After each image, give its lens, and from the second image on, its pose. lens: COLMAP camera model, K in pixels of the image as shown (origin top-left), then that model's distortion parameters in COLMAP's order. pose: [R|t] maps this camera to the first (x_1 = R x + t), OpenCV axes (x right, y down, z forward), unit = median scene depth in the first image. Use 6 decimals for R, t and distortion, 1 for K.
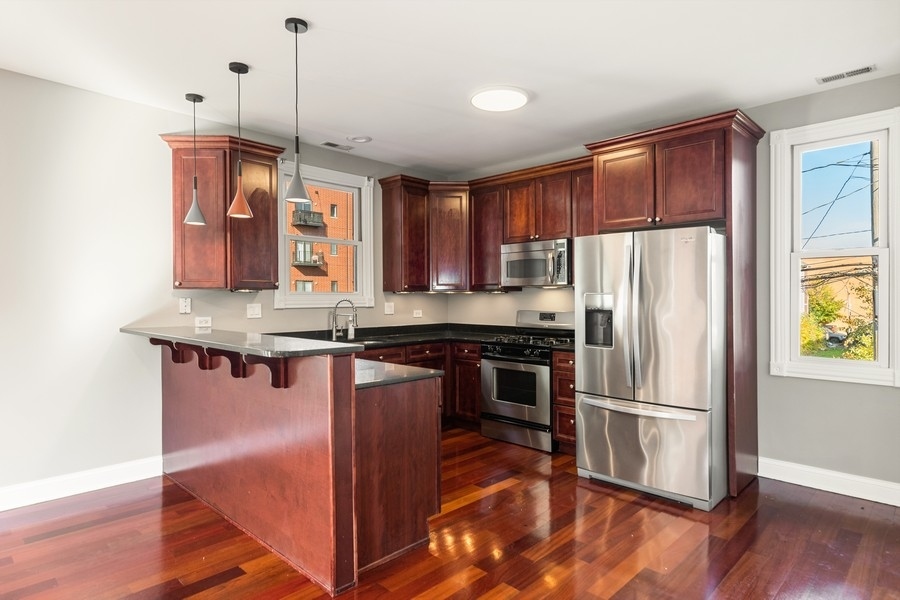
lens RADIAL K [[512.1, 0, 451.2], [0, 512.1, 297.4], [0, 0, 1]] dist [0.003400, -0.000011]
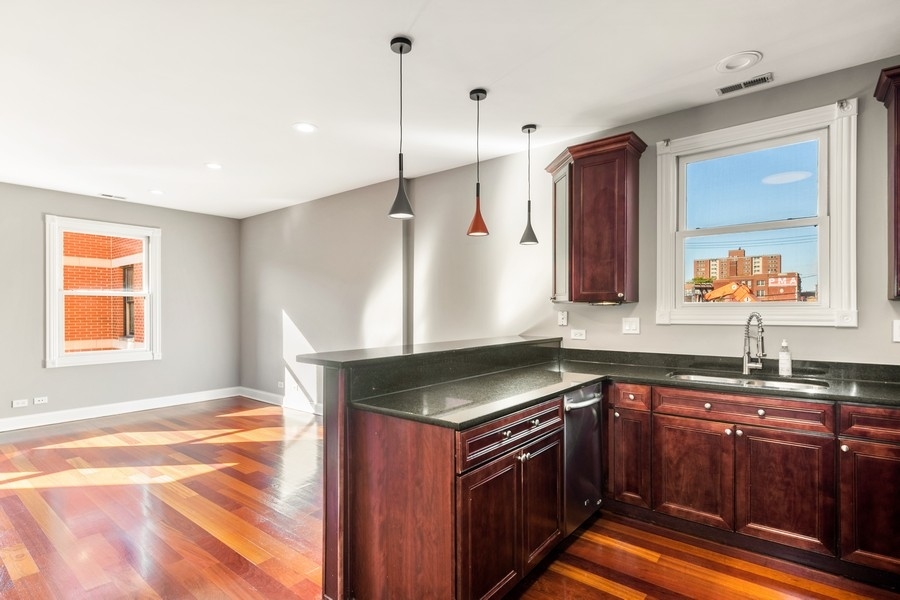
lens RADIAL K [[442.7, 0, 445.5], [0, 442.7, 314.1], [0, 0, 1]] dist [0.011091, 0.000269]
pose [[0.091876, 0.005340, -0.995756, 0.385100], [0.000140, 0.999986, 0.005376, 0.001826], [0.995770, -0.000633, 0.091874, 0.656762]]
